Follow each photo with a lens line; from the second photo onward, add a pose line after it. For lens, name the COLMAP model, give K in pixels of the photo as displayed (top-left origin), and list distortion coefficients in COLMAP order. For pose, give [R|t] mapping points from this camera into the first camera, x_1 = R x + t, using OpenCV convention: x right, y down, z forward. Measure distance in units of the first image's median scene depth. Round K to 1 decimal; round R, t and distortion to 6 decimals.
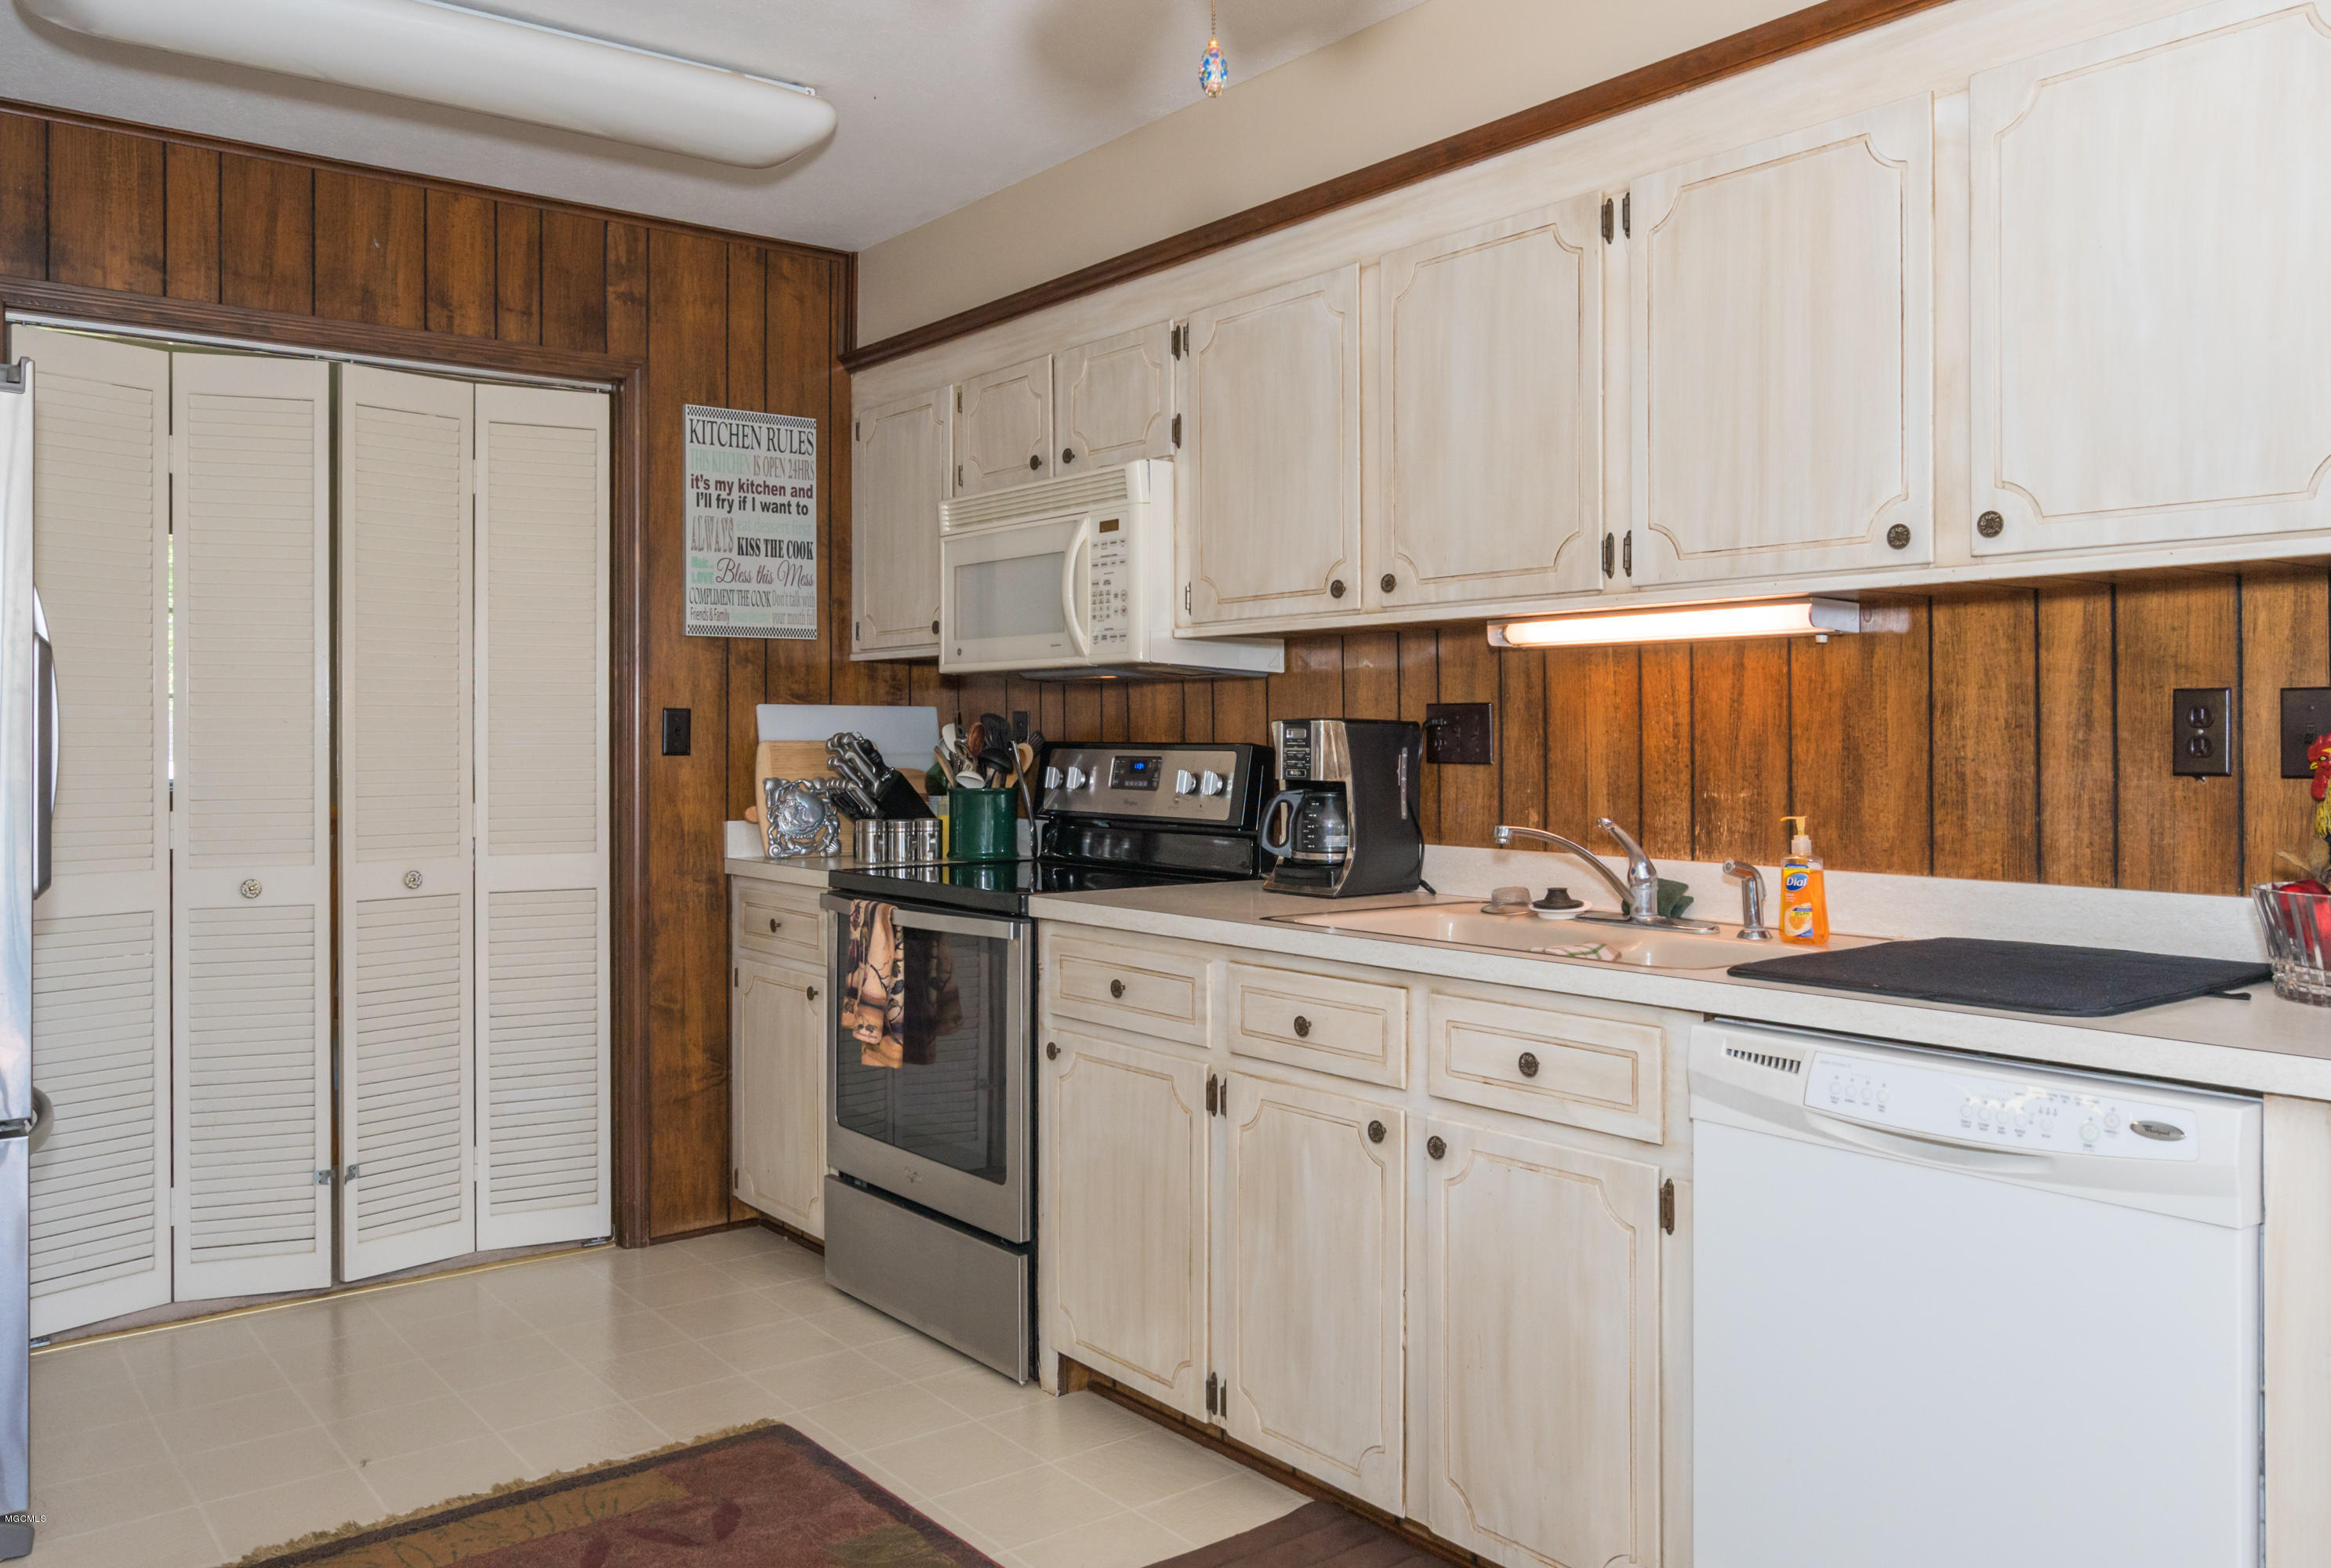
lens RADIAL K [[1764.3, 0, 1141.4], [0, 1764.3, 731.3], [0, 0, 1]] dist [-0.011393, 0.010497]
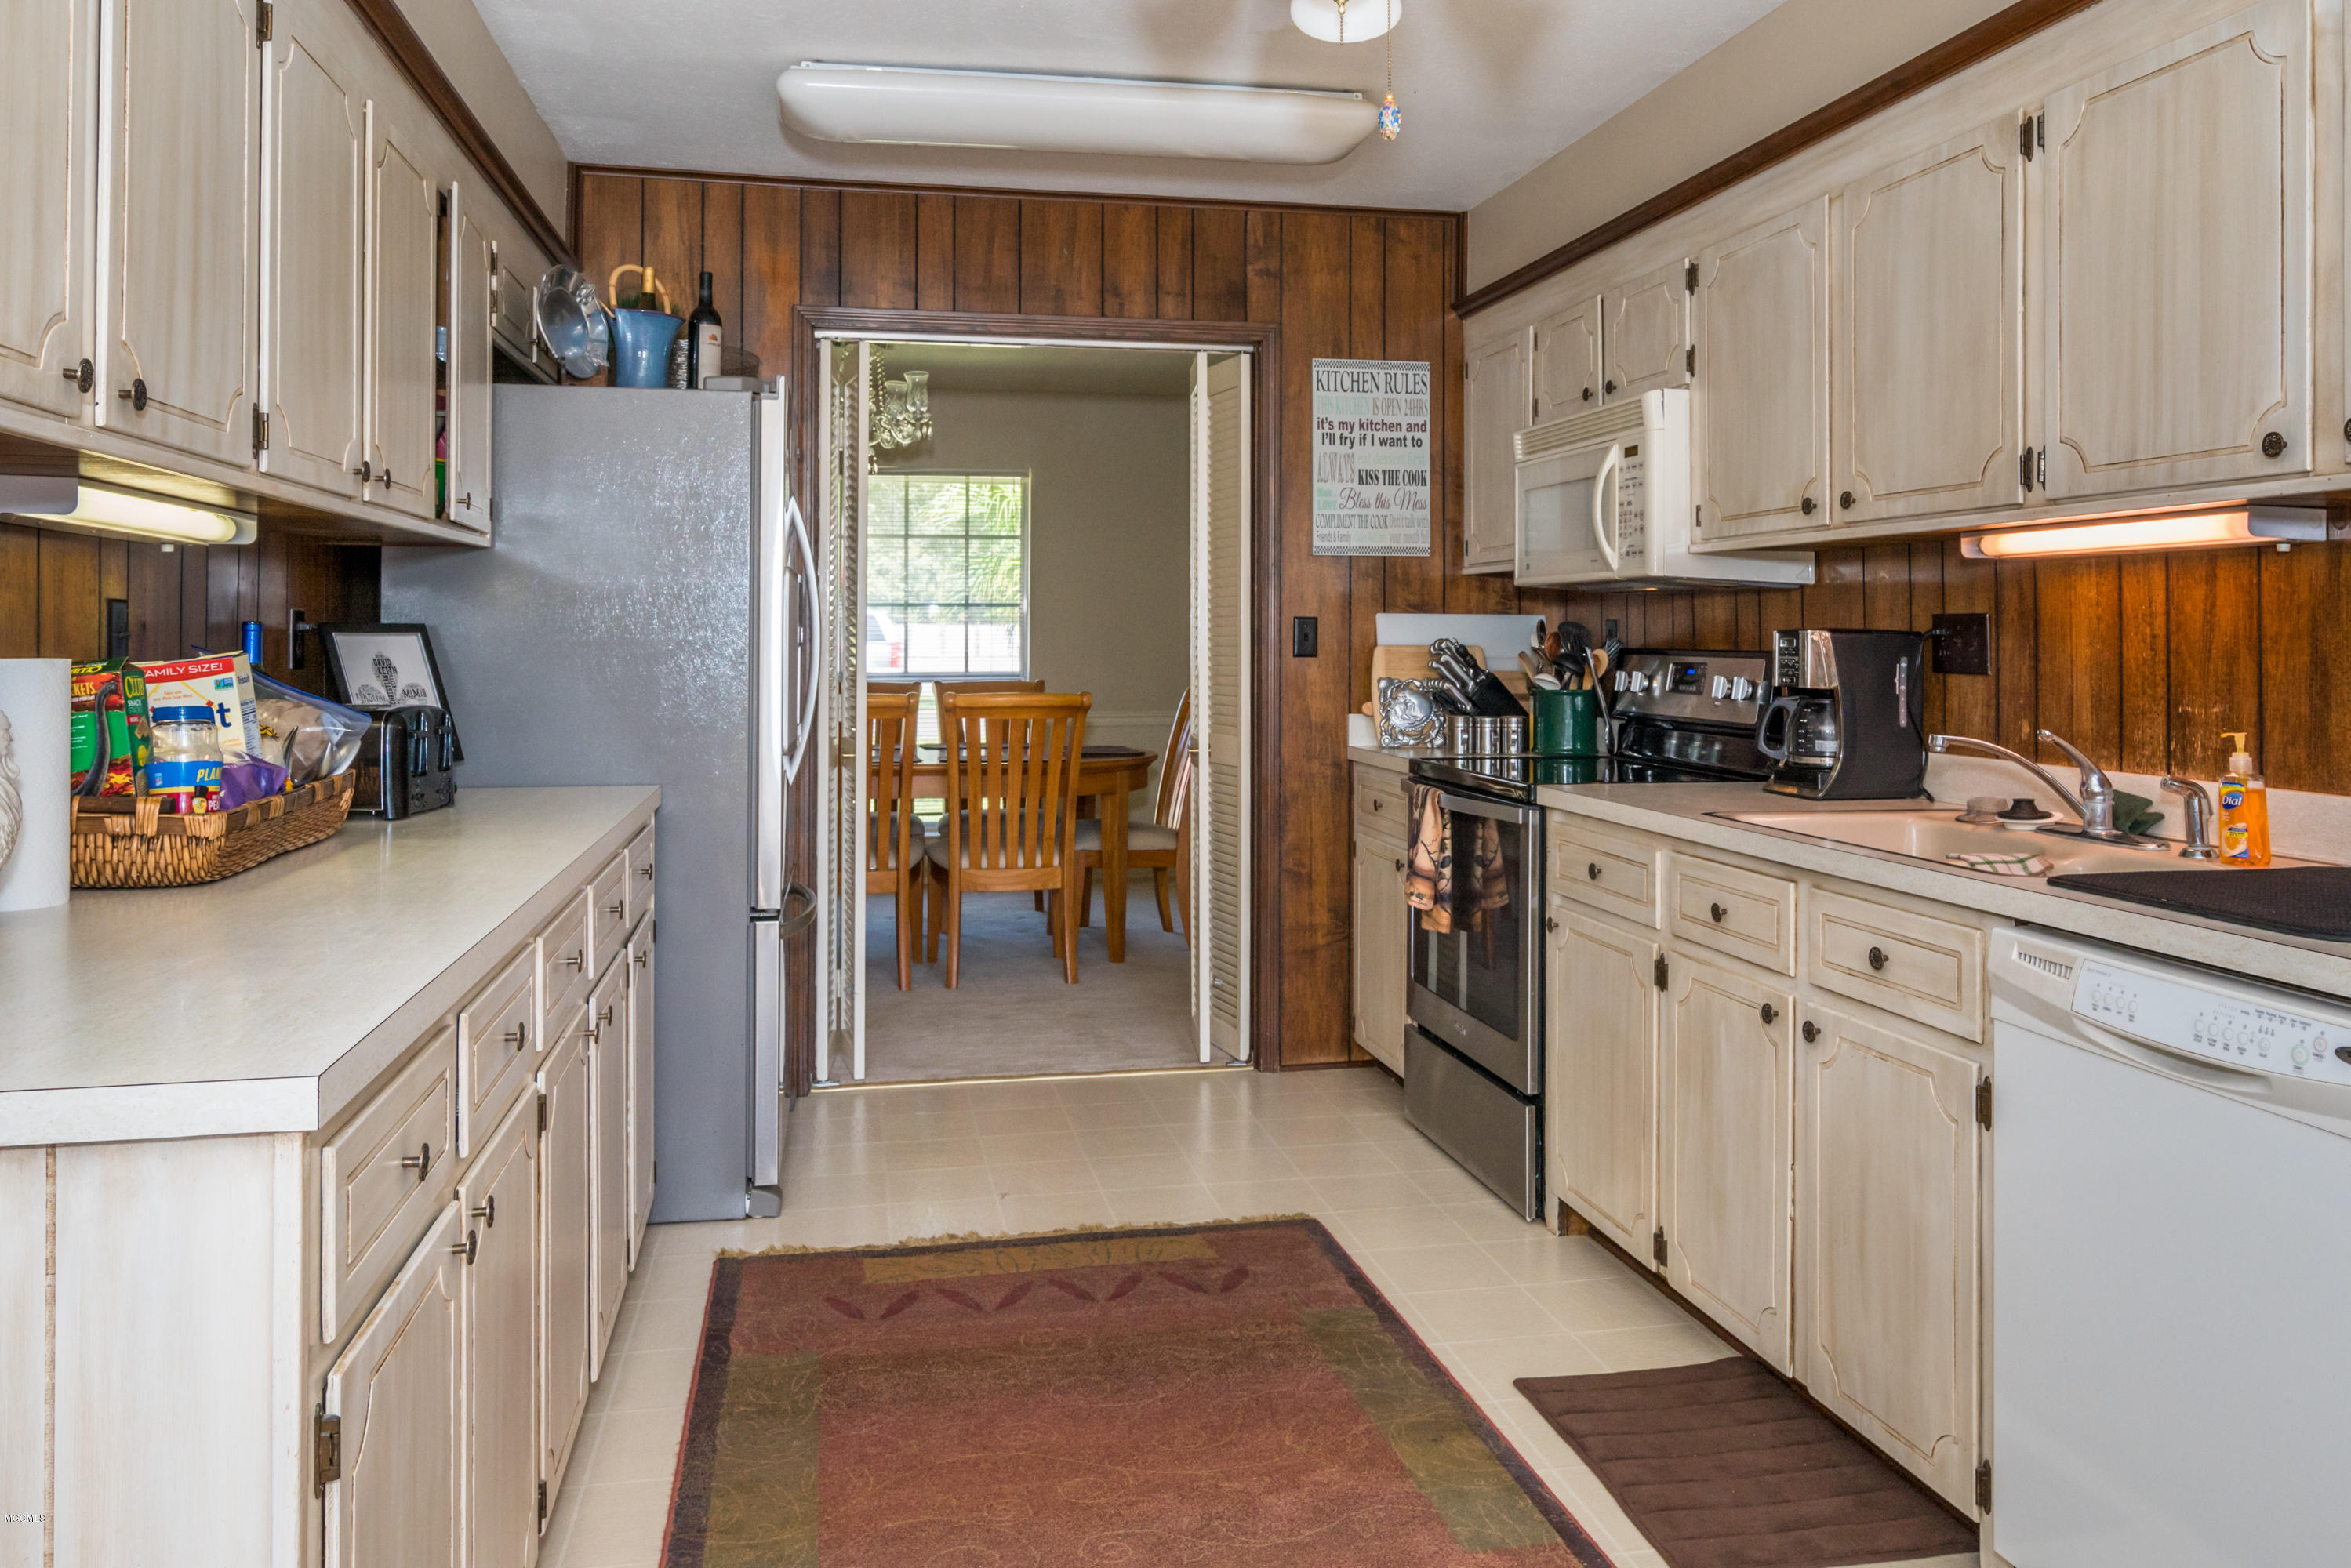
lens RADIAL K [[1705.5, 0, 1178.0], [0, 1705.5, 621.7], [0, 0, 1]] dist [-0.001640, 0.003468]
pose [[0.896458, 0.000470, -0.443129, 0.214107], [-0.003362, 0.999978, -0.005742, -0.004210], [0.443117, 0.006637, 0.896439, -0.075488]]
